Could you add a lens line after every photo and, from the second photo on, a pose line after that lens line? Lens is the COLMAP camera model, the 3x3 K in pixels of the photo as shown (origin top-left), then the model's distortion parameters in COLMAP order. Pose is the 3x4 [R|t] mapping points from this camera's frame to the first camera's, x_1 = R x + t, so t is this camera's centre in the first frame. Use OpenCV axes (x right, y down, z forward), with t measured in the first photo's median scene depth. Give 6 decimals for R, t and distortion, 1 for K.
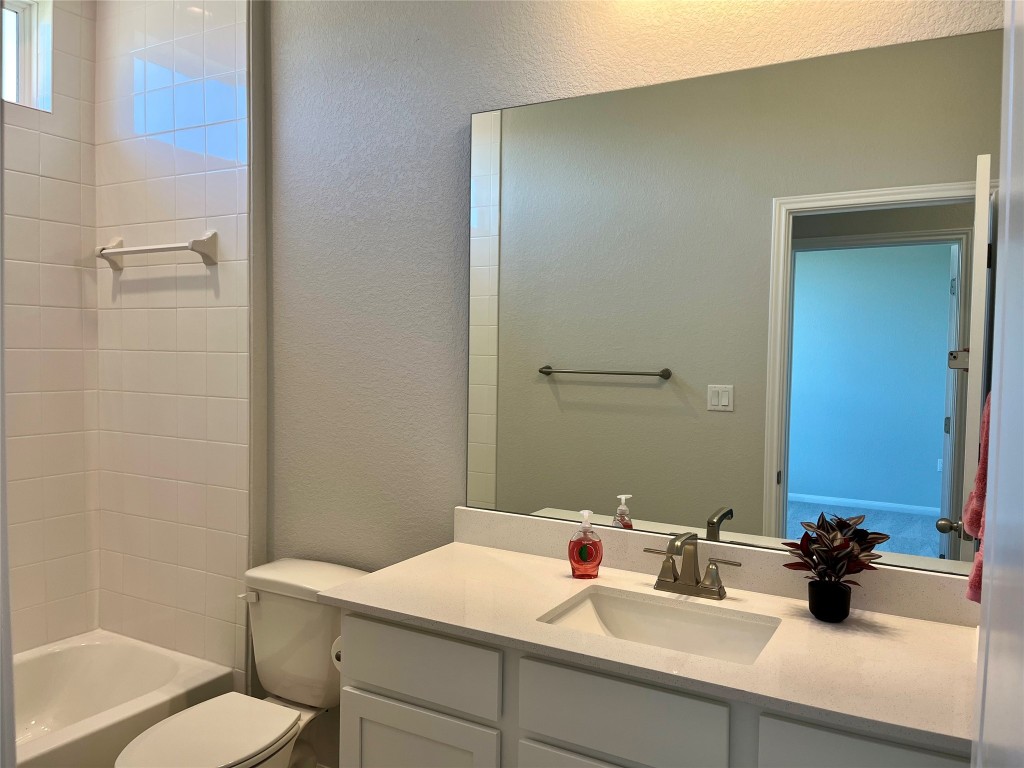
lens RADIAL K [[775.5, 0, 512.0], [0, 775.5, 384.0], [0, 0, 1]] dist [0.063289, -0.085668]
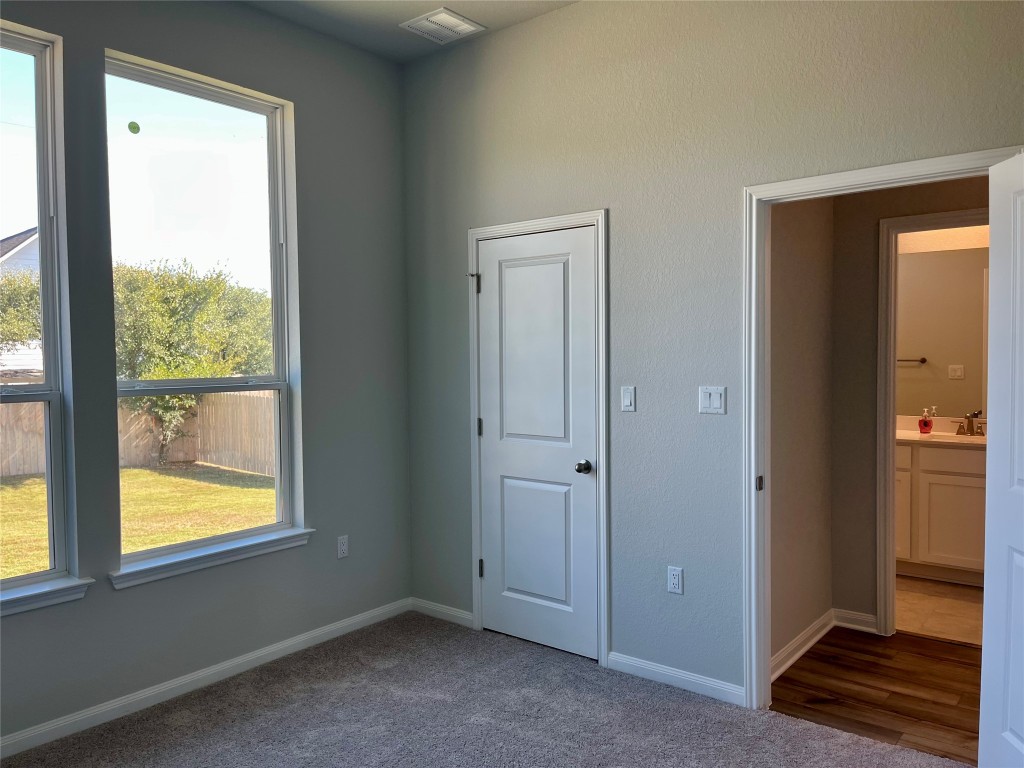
lens RADIAL K [[775.5, 0, 512.0], [0, 775.5, 384.0], [0, 0, 1]] dist [0.063289, -0.085668]
pose [[0.986182, -0.018344, -0.164649, -0.491886], [0.017855, 0.999831, -0.004452, 0.037351], [0.164702, 0.001451, 0.986342, -1.079385]]
